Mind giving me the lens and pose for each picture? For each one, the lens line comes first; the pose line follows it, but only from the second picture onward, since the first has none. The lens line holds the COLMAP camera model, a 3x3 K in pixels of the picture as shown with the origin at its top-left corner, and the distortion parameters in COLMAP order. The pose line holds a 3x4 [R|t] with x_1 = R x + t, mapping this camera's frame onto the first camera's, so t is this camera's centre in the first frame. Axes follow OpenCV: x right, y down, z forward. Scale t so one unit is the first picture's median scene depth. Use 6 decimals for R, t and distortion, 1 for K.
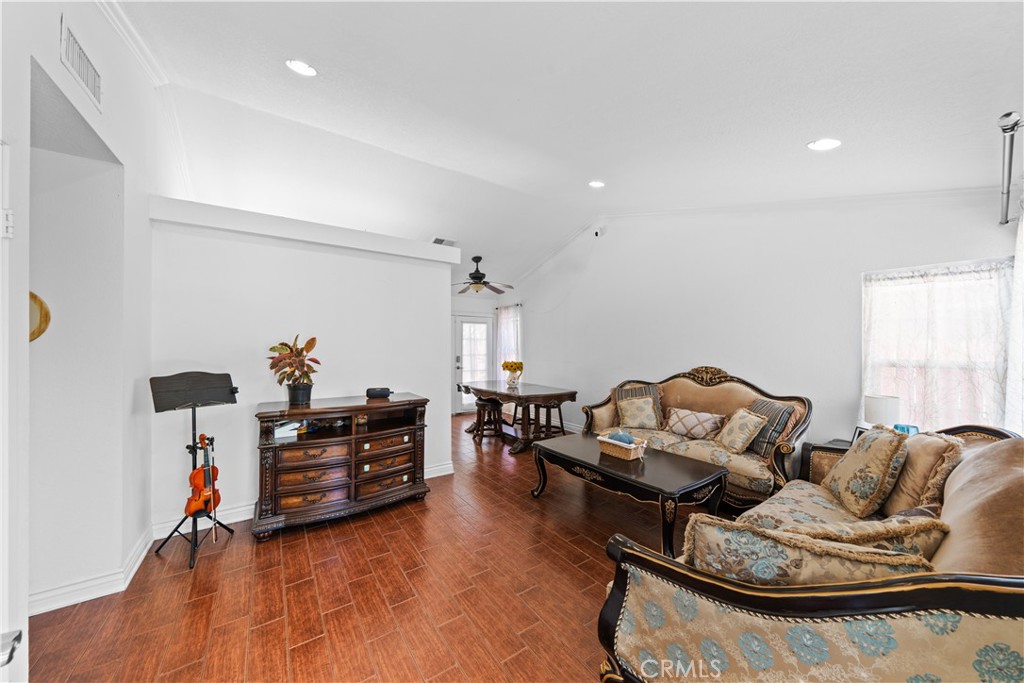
lens RADIAL K [[346.6, 0, 509.1], [0, 346.6, 343.8], [0, 0, 1]] dist [-0.000350, -0.000026]
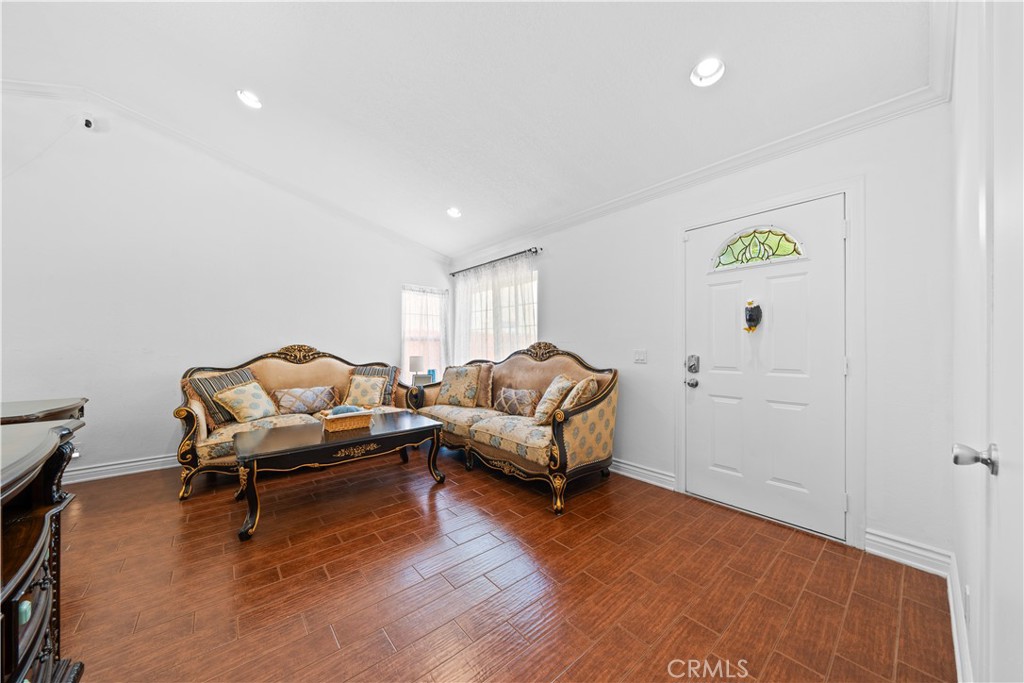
lens RADIAL K [[346.6, 0, 509.1], [0, 346.6, 343.8], [0, 0, 1]] dist [-0.000350, -0.000026]
pose [[-0.089667, 0.006169, 0.995953, -0.512917], [0.001054, 0.999981, -0.006099, 0.070529], [-0.995971, 0.000502, -0.089672, 0.482702]]
